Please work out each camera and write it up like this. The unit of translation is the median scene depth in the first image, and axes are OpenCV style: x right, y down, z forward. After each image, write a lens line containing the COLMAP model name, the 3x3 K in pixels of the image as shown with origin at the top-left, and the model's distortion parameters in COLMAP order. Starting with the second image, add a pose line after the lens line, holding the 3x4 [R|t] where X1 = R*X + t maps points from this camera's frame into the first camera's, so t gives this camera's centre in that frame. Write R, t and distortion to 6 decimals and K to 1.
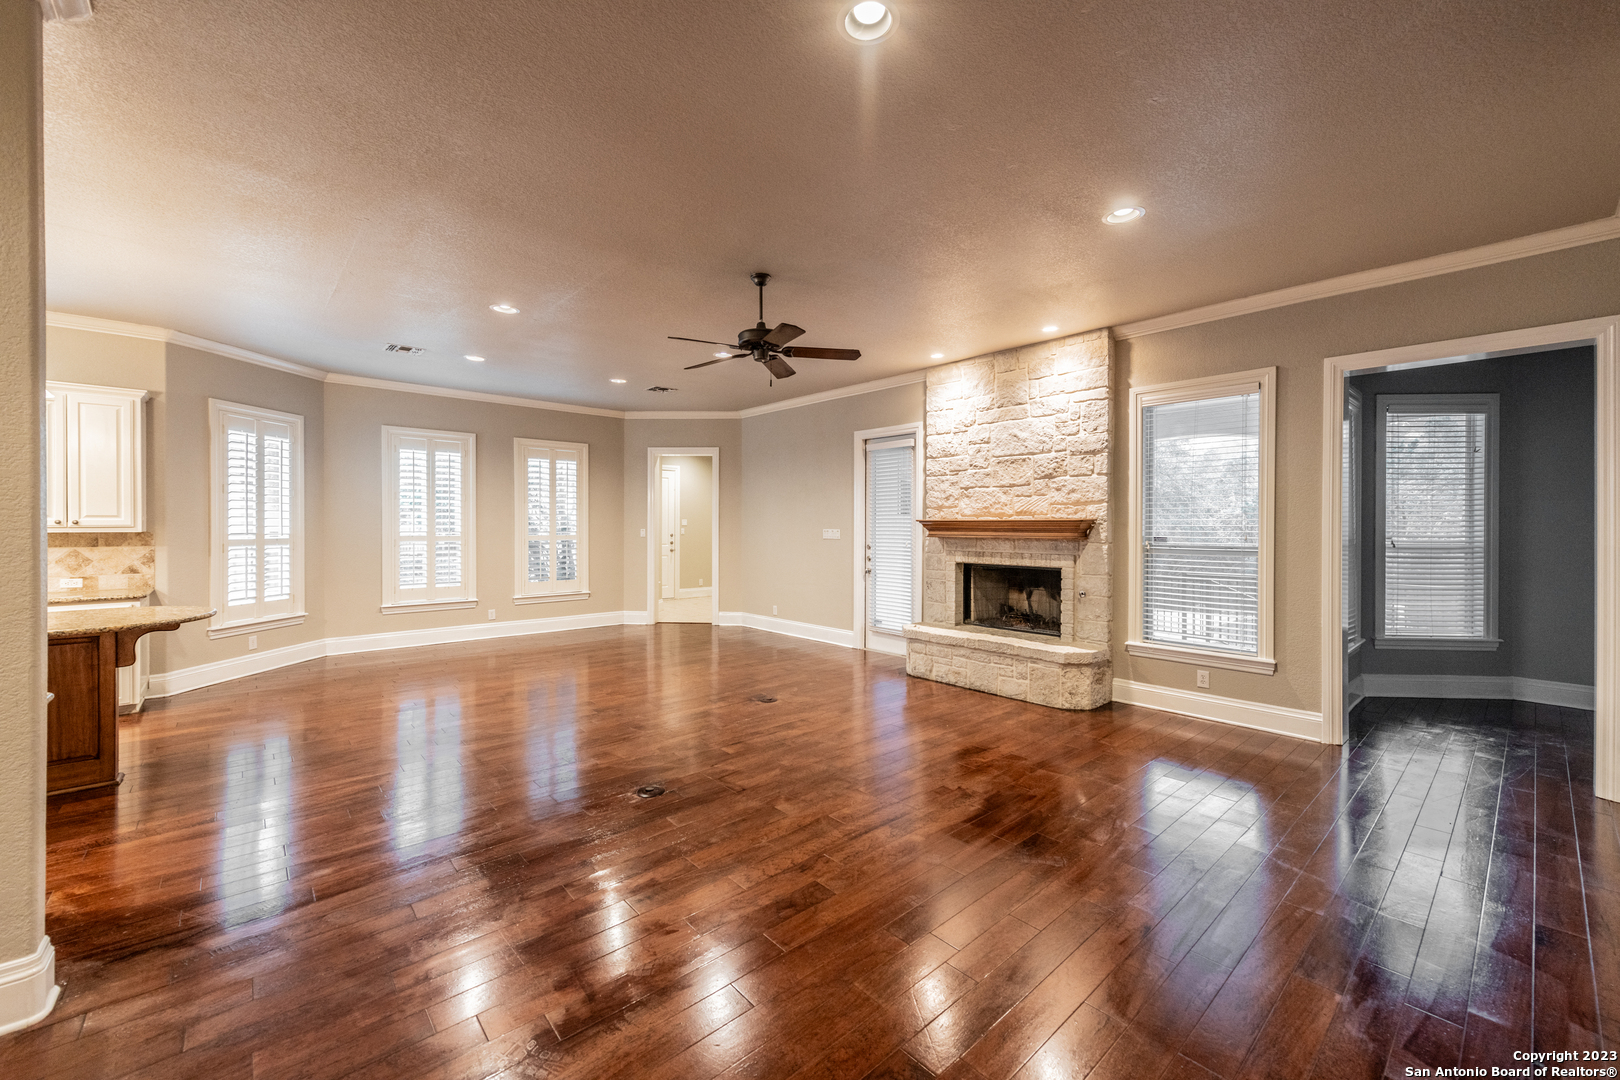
lens RADIAL K [[644.5, 0, 807.0], [0, 644.5, 526.6], [0, 0, 1]] dist [0.011445, -0.003725]
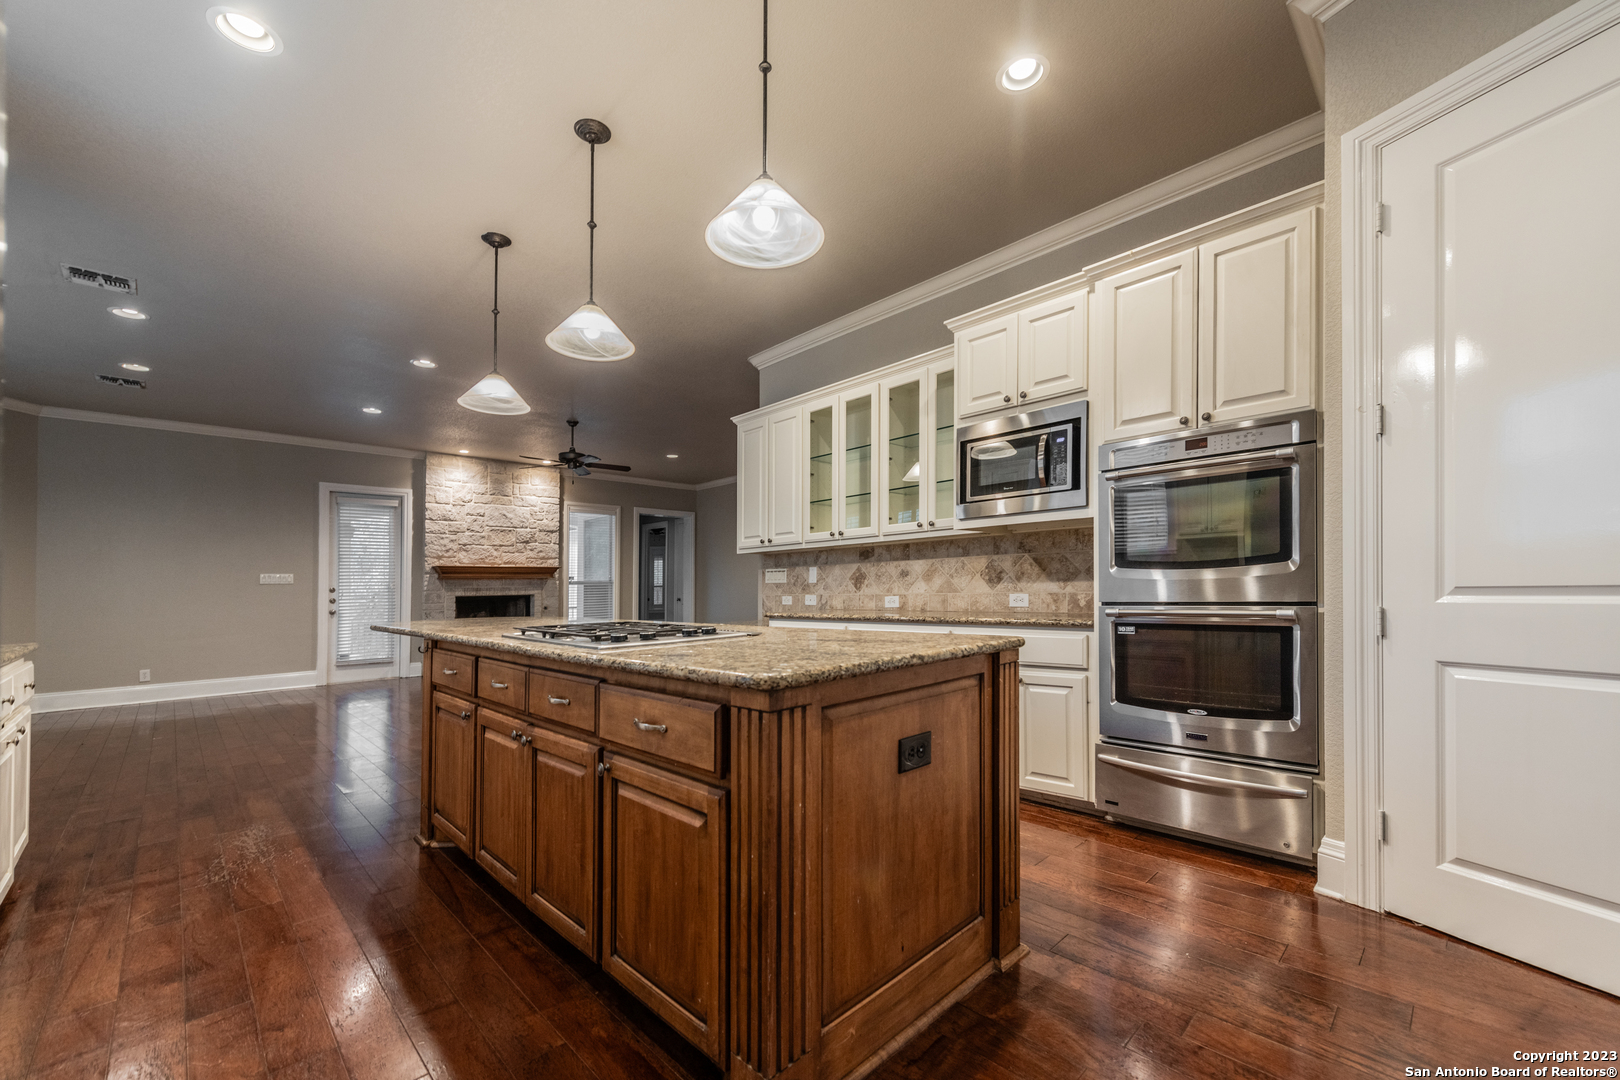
lens RADIAL K [[644.5, 0, 809.3], [0, 644.5, 560.4], [0, 0, 1]] dist [0.011445, -0.003725]
pose [[-0.043887, 0.043842, 0.998074, -1.335492], [0.022406, 0.998829, -0.042890, 0.060227], [-0.998785, 0.020481, -0.044817, 0.313030]]
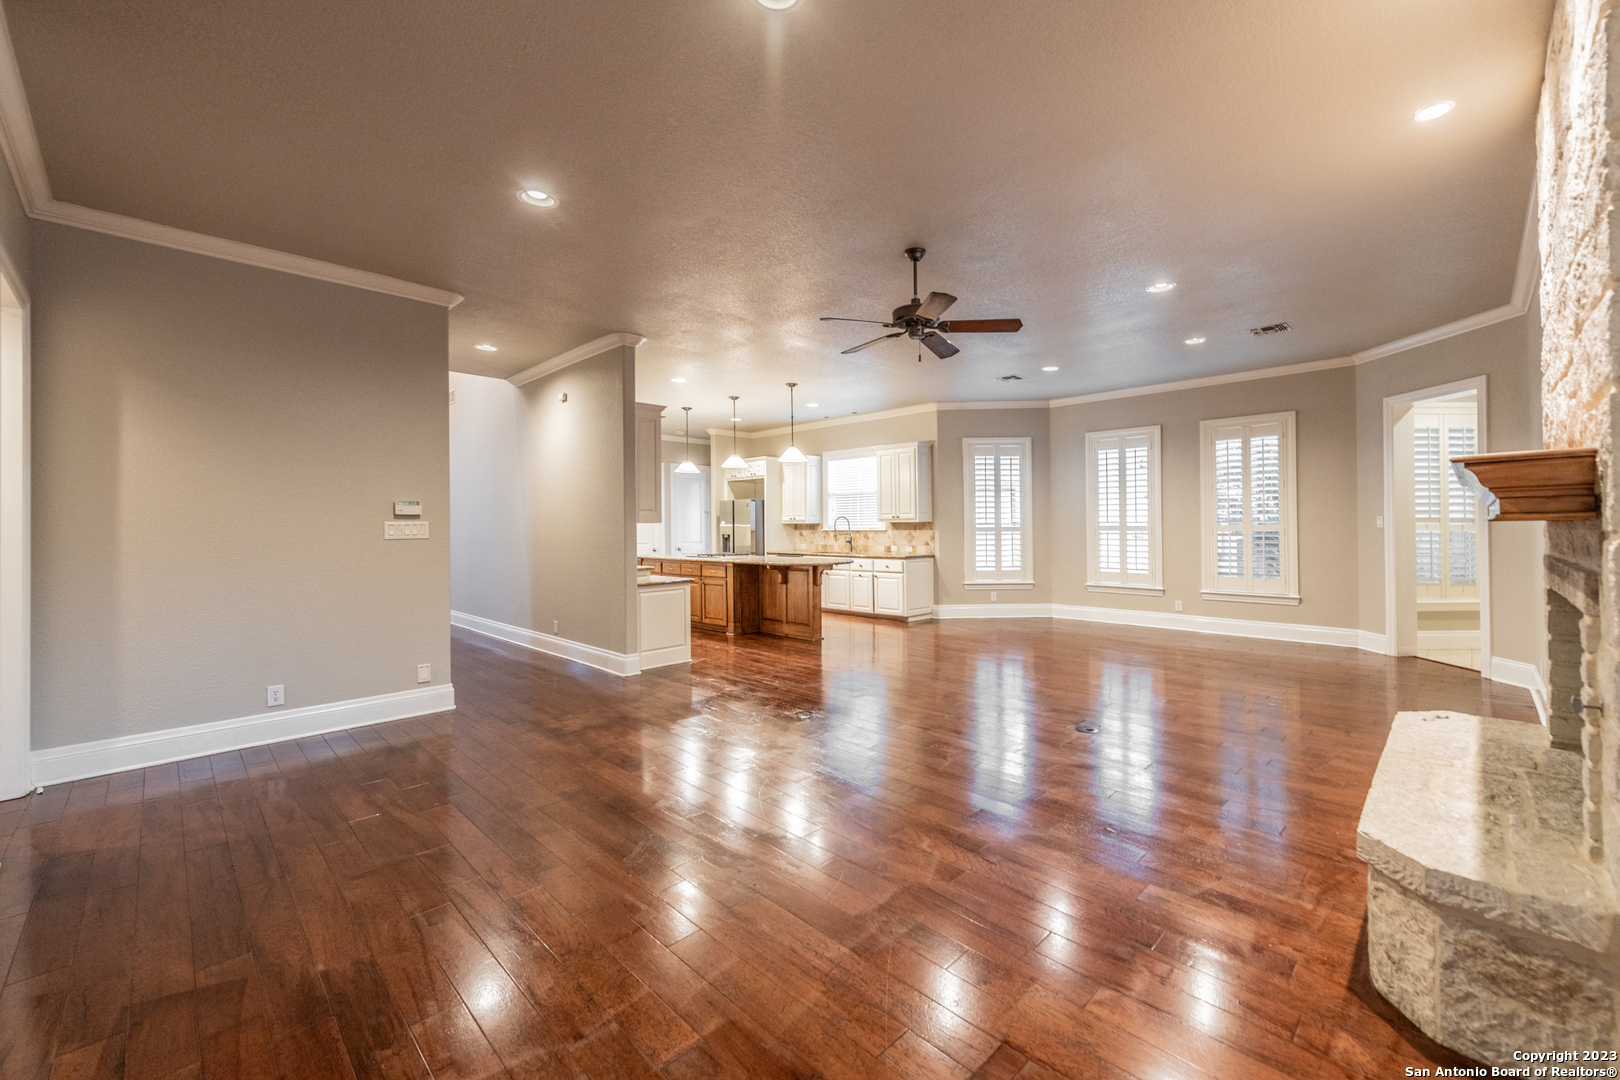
lens RADIAL K [[644.5, 0, 847.8], [0, 644.5, 533.3], [0, 0, 1]] dist [0.011445, -0.003725]
pose [[0.083416, 0.009305, -0.996471, 0.624764], [0.004977, 0.999940, 0.009754, 0.018983], [0.996502, -0.005773, 0.083365, 0.576645]]
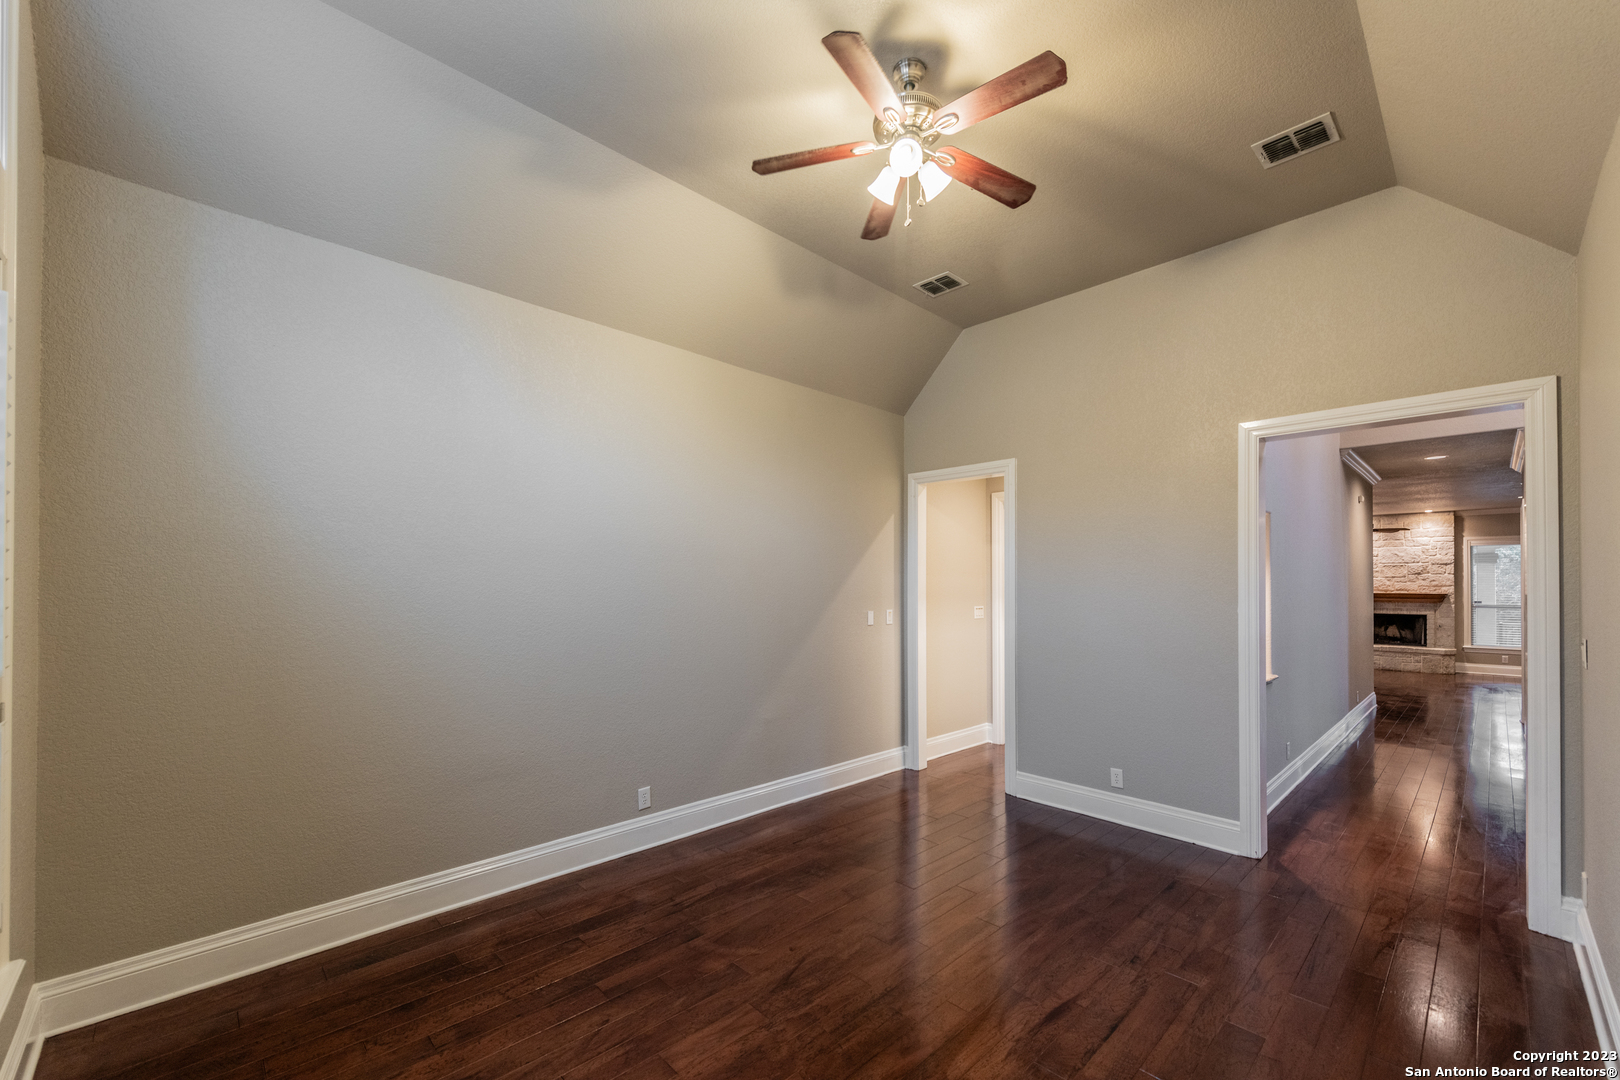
lens RADIAL K [[644.5, 0, 821.5], [0, 644.5, 577.0], [0, 0, 1]] dist [0.011445, -0.003725]
pose [[0.999205, 0.003231, 0.039732, -1.720080], [-0.002620, 0.999878, -0.015415, -0.025912], [-0.039777, 0.015298, 0.999091, -1.123215]]
